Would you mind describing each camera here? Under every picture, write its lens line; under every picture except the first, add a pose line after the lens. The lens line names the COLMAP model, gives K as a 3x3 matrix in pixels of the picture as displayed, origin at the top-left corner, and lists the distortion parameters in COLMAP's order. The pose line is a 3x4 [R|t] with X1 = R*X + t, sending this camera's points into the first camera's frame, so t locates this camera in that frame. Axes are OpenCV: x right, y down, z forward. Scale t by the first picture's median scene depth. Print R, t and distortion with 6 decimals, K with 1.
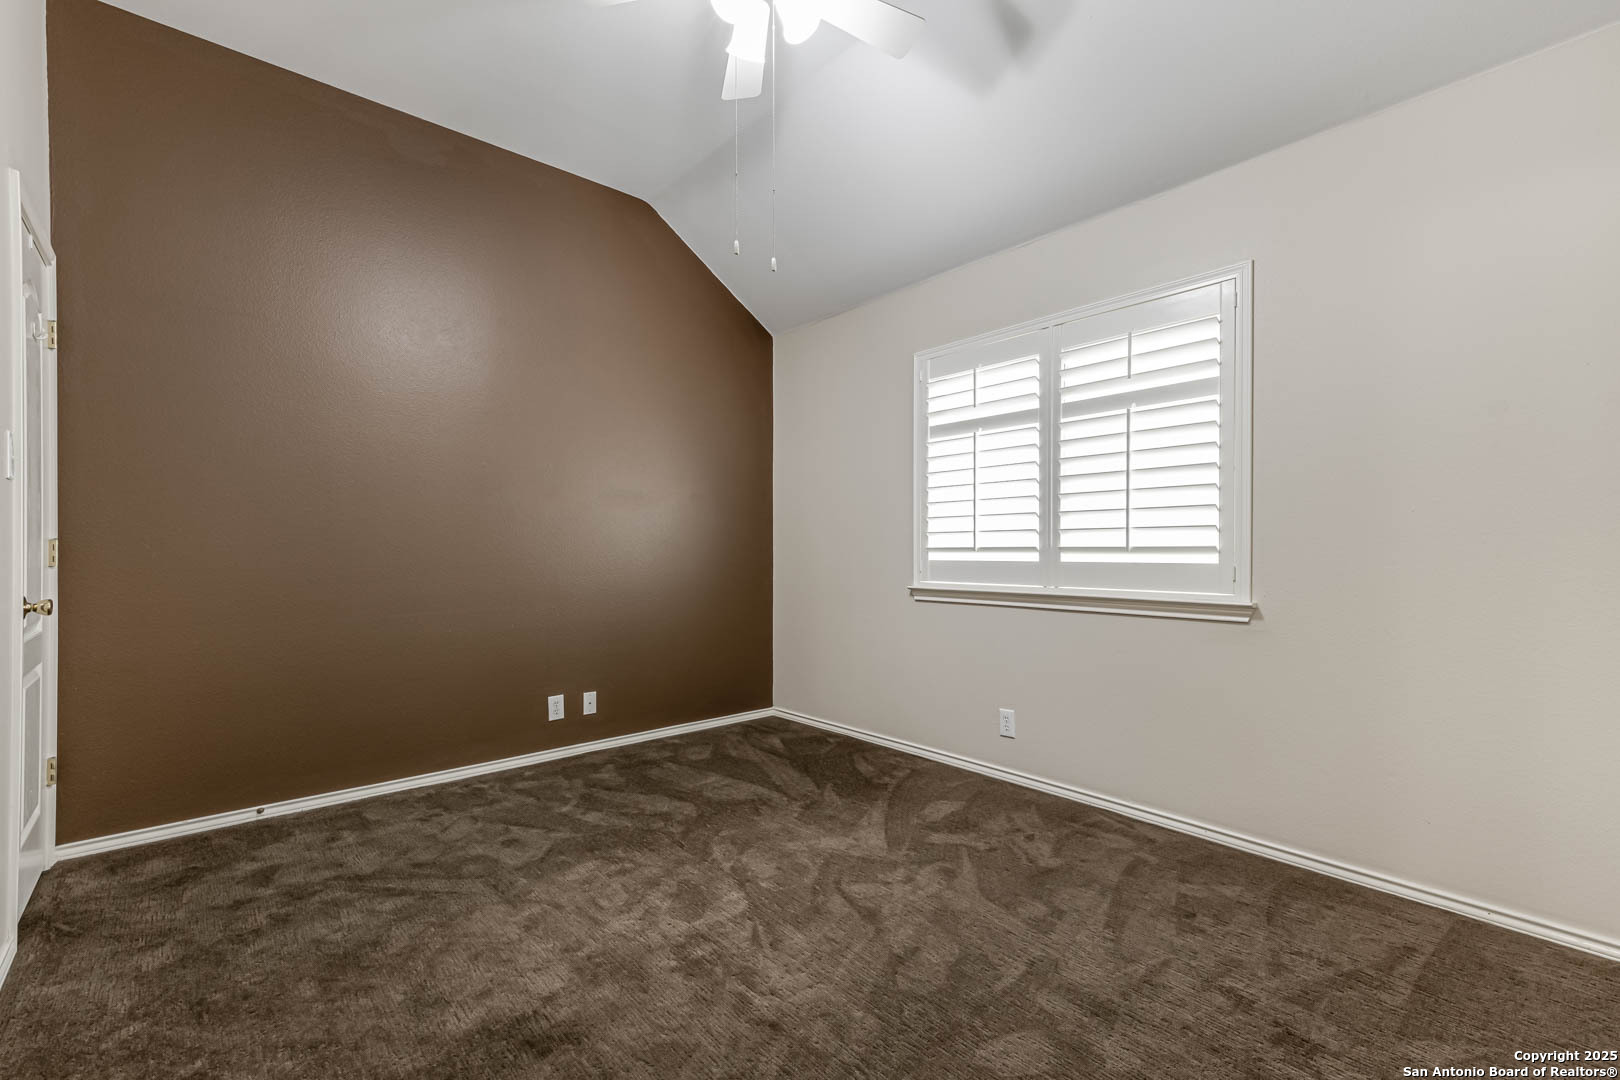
lens RADIAL K [[722.8, 0, 806.4], [0, 722.8, 547.0], [0, 0, 1]] dist [0.022340, -0.000582]
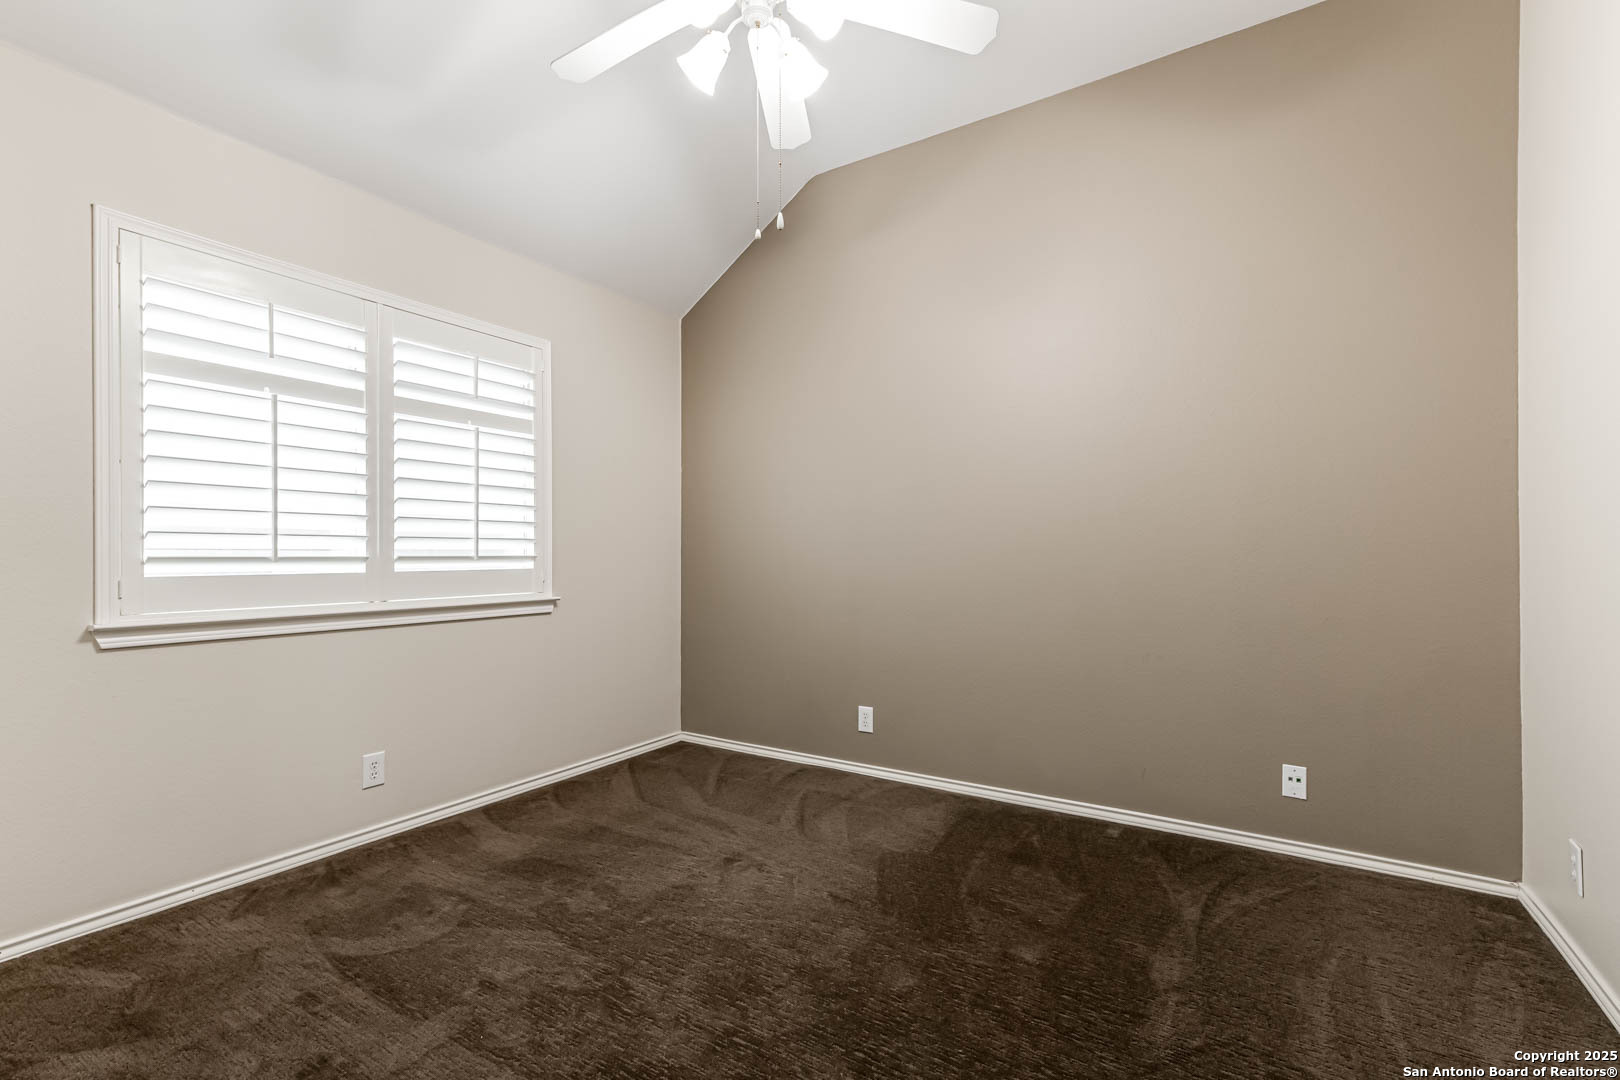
lens RADIAL K [[722.8, 0, 806.4], [0, 722.8, 547.0], [0, 0, 1]] dist [0.022340, -0.000582]
pose [[-0.298442, 0.009270, 0.954383, -0.651145], [-0.000264, 0.999952, -0.009795, -0.002514], [-0.954428, -0.003175, -0.298425, 0.771559]]
